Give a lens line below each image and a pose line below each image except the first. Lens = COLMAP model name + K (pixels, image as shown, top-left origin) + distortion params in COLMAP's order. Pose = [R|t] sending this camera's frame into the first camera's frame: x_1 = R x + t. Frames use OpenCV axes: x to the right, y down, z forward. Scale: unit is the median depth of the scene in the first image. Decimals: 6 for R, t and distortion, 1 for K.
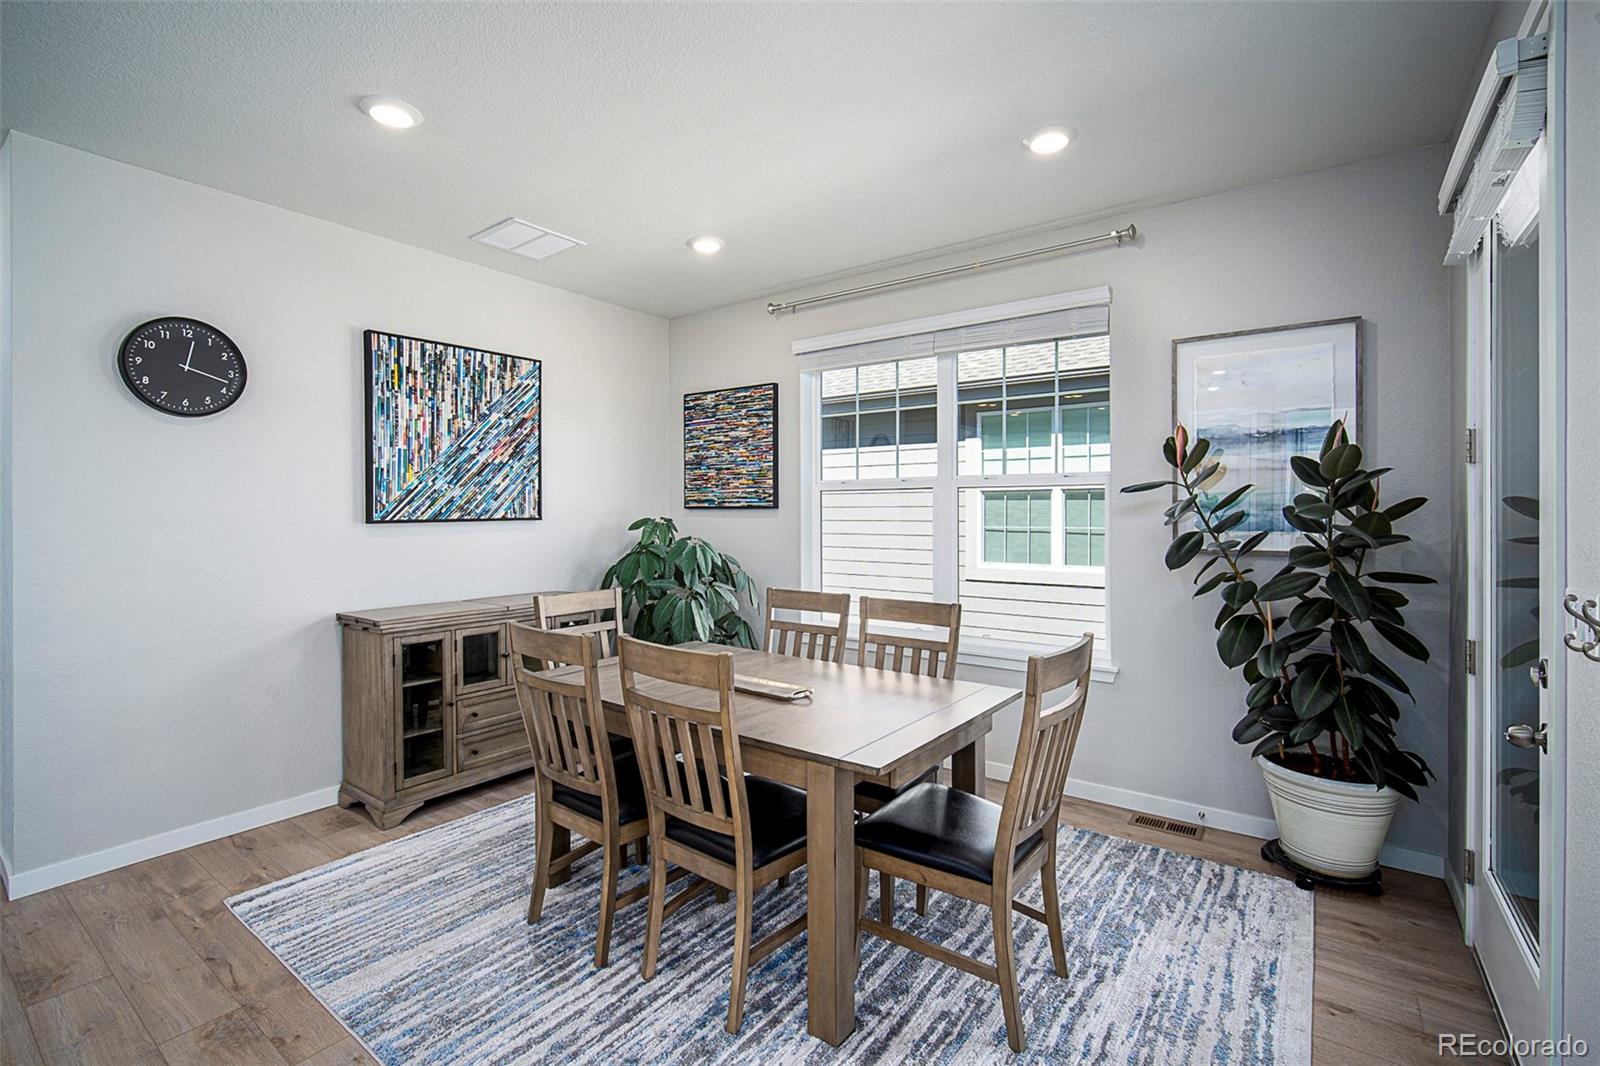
lens RADIAL K [[697.2, 0, 801.1], [0, 697.2, 523.1], [0, 0, 1]] dist [-0.014490, 0.004759]
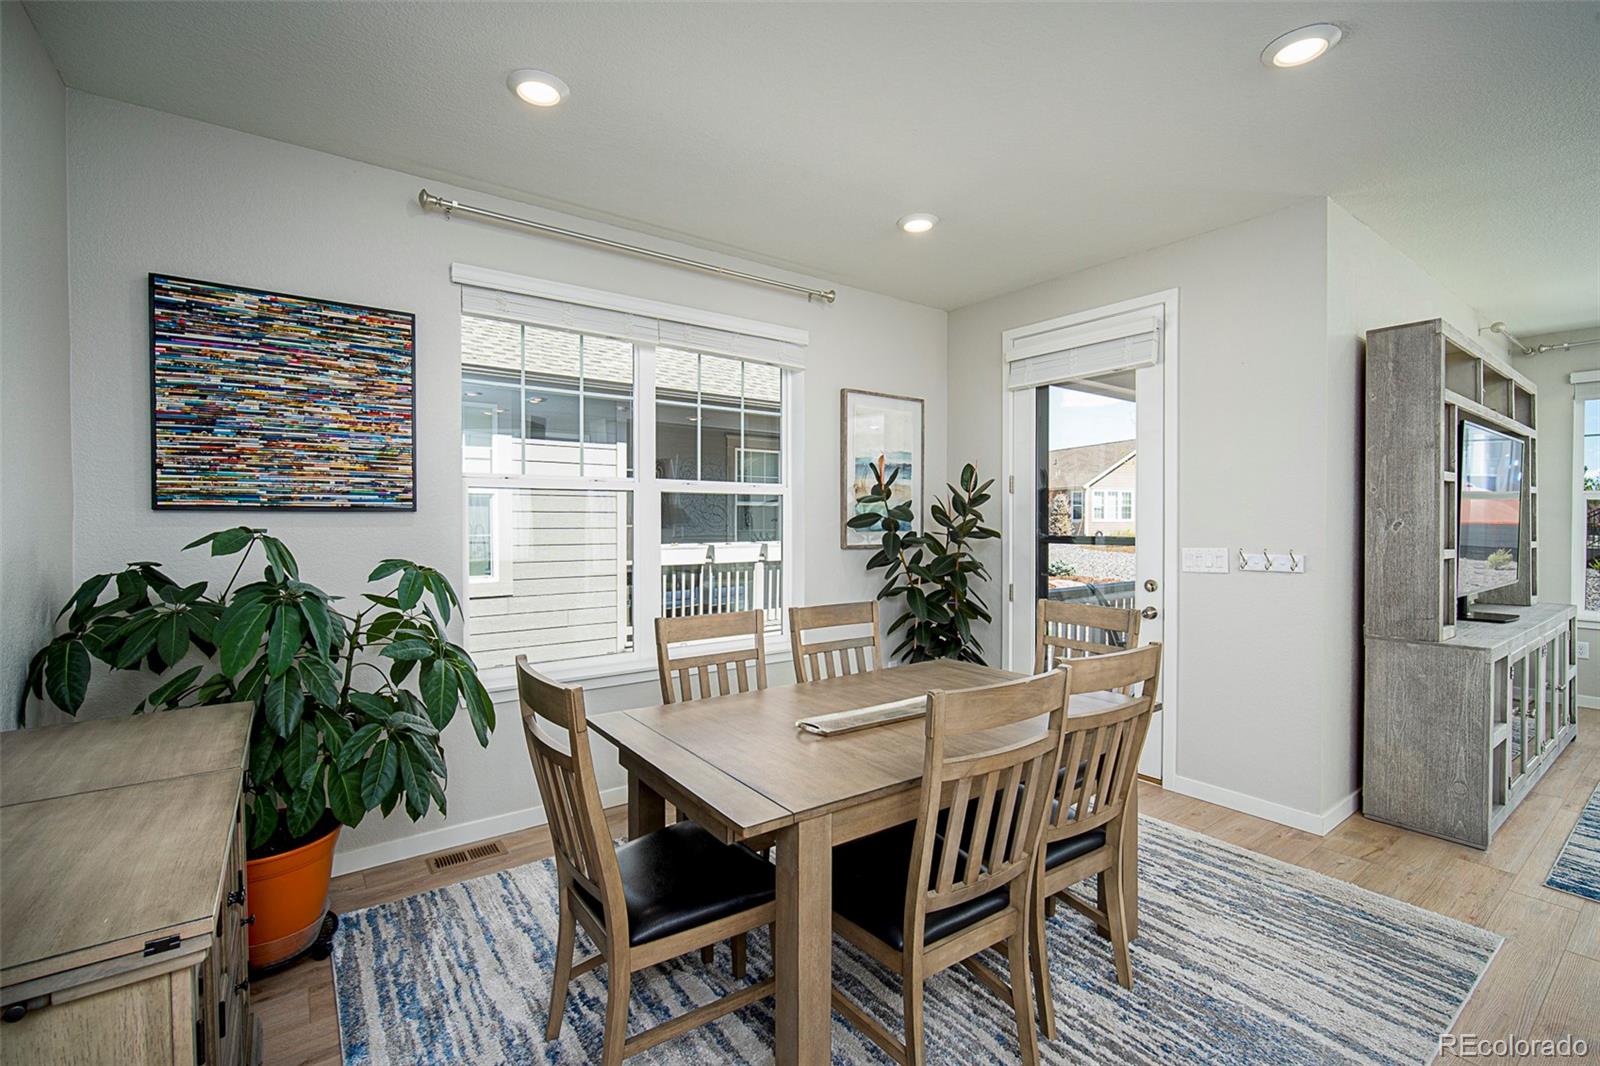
lens RADIAL K [[697.2, 0, 792.9], [0, 697.2, 530.4], [0, 0, 1]] dist [-0.014490, 0.004759]
pose [[0.310140, -0.015429, 0.950566, -0.527189], [0.013907, 0.999835, 0.011692, -0.006234], [-0.950589, 0.009593, 0.310303, 0.467186]]
